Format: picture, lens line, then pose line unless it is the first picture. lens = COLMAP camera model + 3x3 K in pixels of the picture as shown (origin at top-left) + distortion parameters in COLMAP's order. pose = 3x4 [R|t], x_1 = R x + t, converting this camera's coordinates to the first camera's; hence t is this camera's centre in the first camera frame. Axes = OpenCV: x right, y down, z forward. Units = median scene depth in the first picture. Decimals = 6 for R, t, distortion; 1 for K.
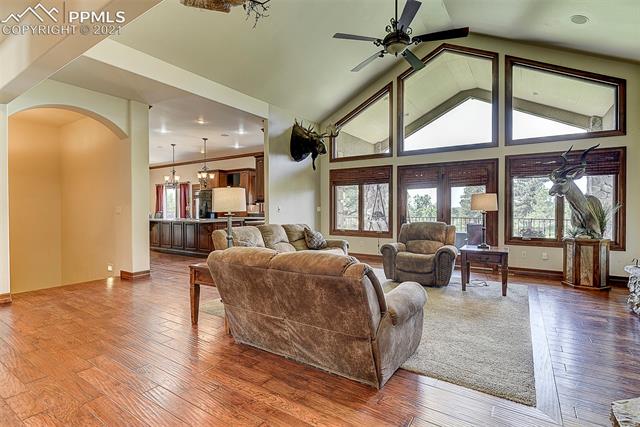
lens RADIAL K [[319.0, 0, 319.6], [0, 319.0, 216.1], [0, 0, 1]] dist [-0.000687, 0.000564]
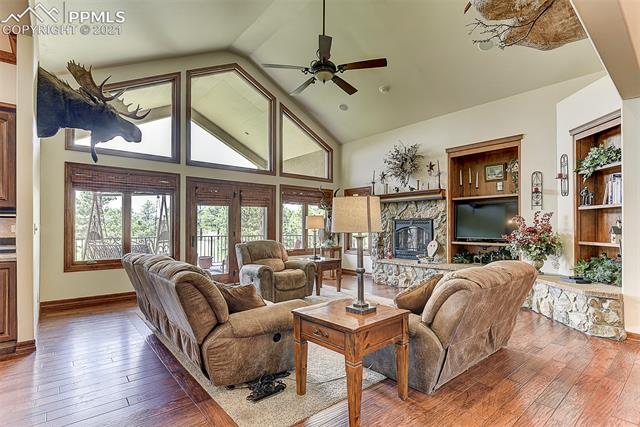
lens RADIAL K [[319.0, 0, 326.8], [0, 319.0, 223.3], [0, 0, 1]] dist [-0.000687, 0.000564]
pose [[0.265129, 0.000025, 0.964213, -0.512355], [0.013657, 0.999900, -0.003781, -0.025973], [-0.964116, 0.014170, 0.265102, 0.462886]]
